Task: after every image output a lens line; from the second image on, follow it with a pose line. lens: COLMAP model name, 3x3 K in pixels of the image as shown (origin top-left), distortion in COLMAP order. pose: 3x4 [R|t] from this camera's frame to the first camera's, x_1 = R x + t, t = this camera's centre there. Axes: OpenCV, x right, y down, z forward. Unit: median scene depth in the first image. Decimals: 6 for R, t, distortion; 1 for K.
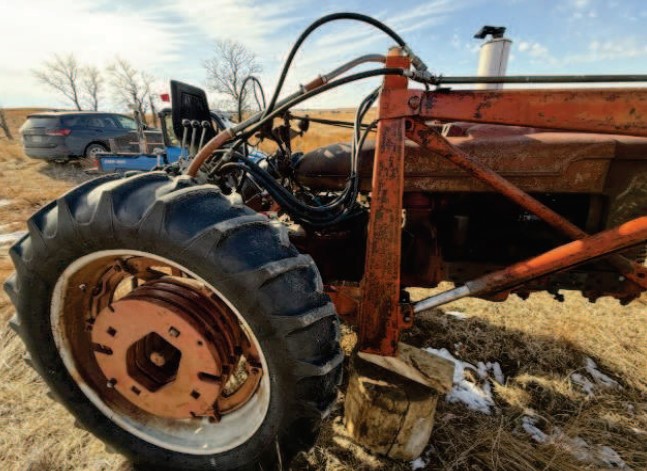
lens RADIAL K [[265.5, 0, 327.1], [0, 265.5, 224.8], [0, 0, 1]] dist [0.001676, -0.000079]
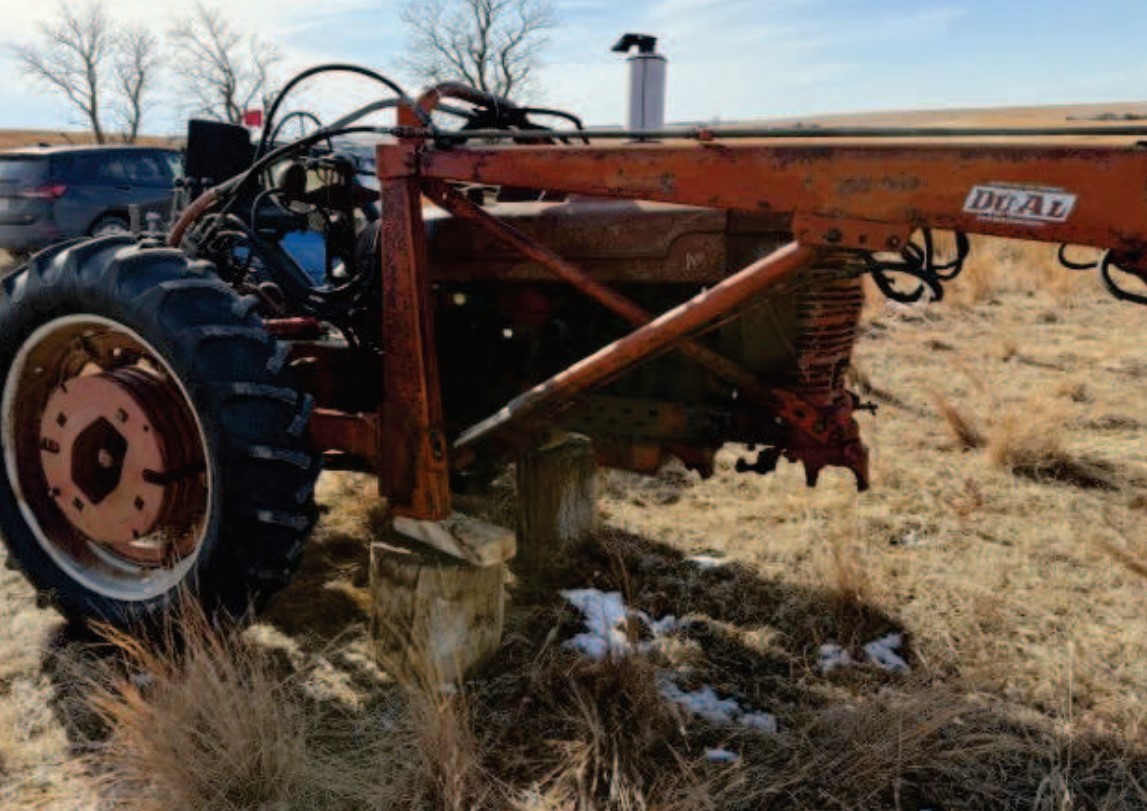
lens RADIAL K [[811.4, 0, 574.6], [0, 811.4, 371.2], [0, 0, 1]] dist [0.077811, -0.084766]
pose [[0.979730, 0.042072, -0.195855, 0.900385], [-0.064806, 0.991688, -0.111153, 0.297987], [0.189550, 0.121593, 0.974313, -0.880957]]
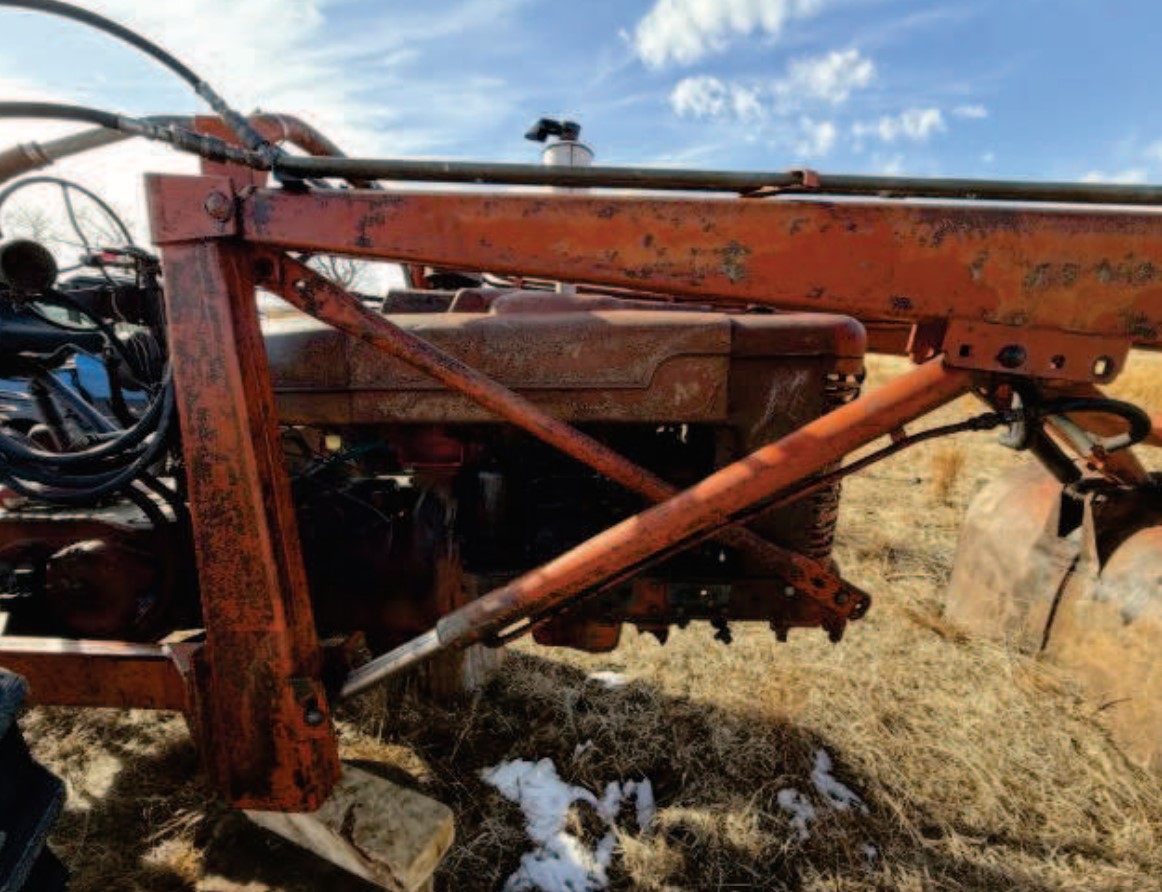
lens RADIAL K [[479.0, 0, 579.8], [0, 479.0, 453.5], [0, 0, 1]] dist [0.001264, 0.000340]
pose [[0.989176, -0.009912, 0.146395, 0.519563], [0.026701, 0.993217, -0.113167, 0.031213], [-0.144281, 0.115851, 0.982732, 0.120444]]
